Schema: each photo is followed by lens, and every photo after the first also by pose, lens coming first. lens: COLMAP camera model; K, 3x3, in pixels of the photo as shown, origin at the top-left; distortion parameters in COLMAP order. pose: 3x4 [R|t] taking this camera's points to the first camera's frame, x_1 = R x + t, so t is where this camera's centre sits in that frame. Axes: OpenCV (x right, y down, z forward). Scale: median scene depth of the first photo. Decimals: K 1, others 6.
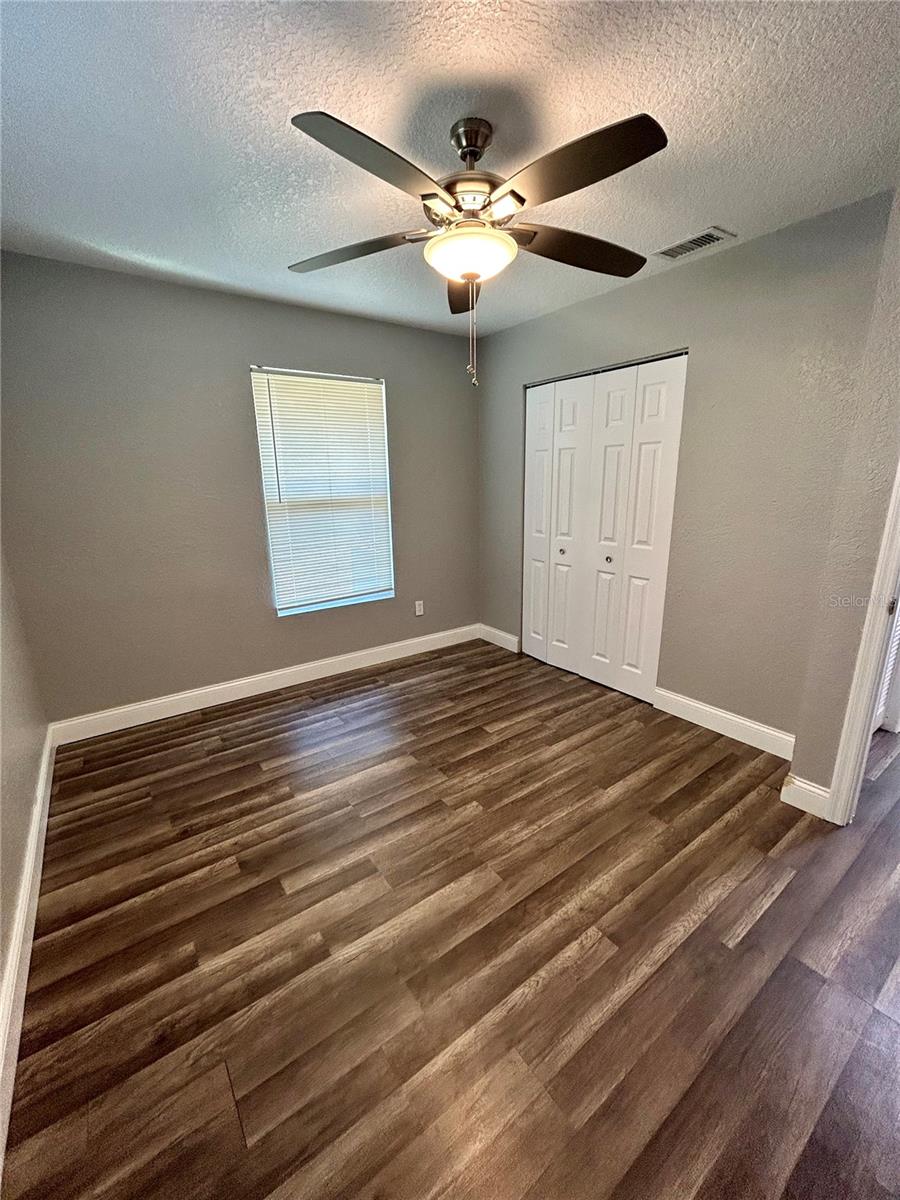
lens RADIAL K [[490.1, 0, 450.0], [0, 490.1, 600.0], [0, 0, 1]] dist [-0.009848, 0.005669]
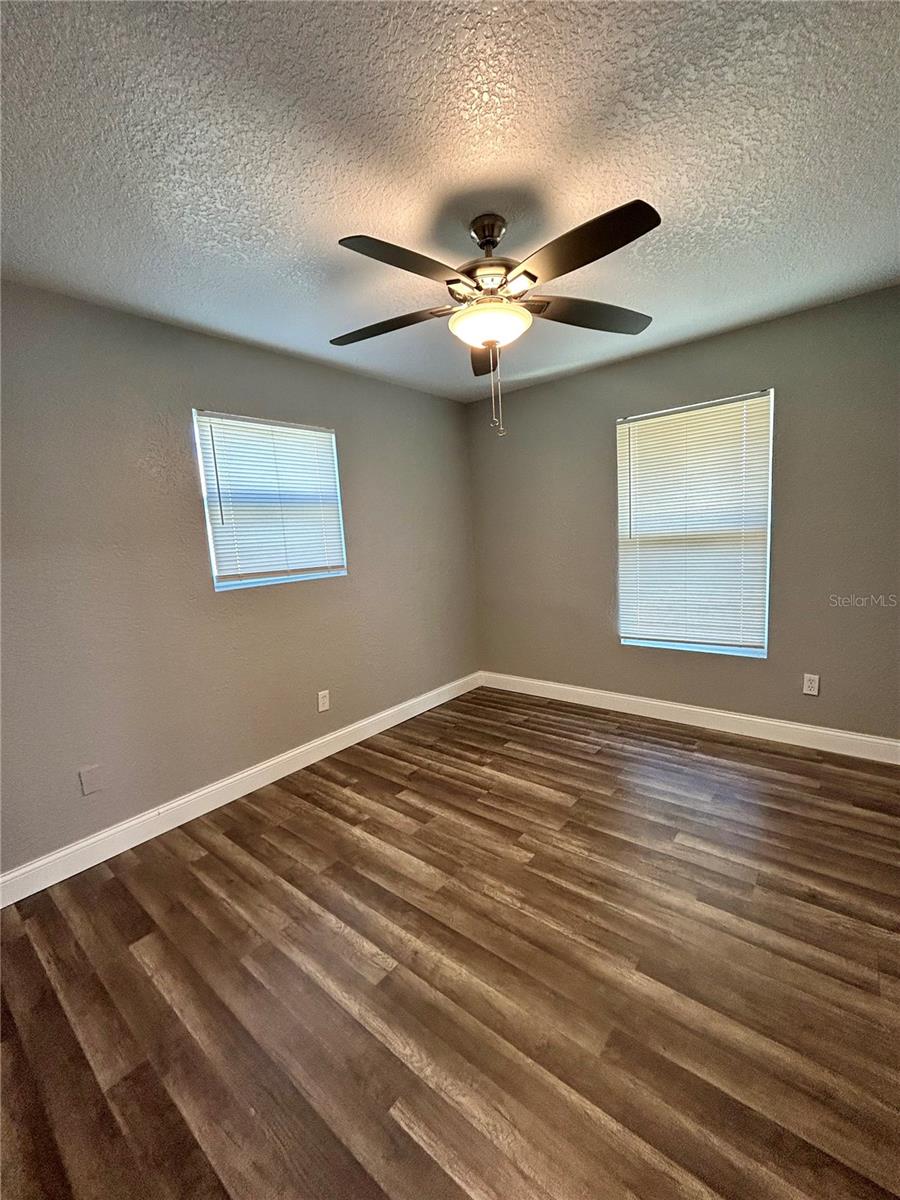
lens RADIAL K [[477.9, 0, 437.2], [0, 477.9, 596.4], [0, 0, 1]] dist [0.002944, 0.000497]
pose [[0.247823, 0.123685, -0.960878, 0.823071], [-0.184355, 0.979715, 0.078562, -0.114505], [0.951103, 0.157673, 0.265598, 0.492756]]
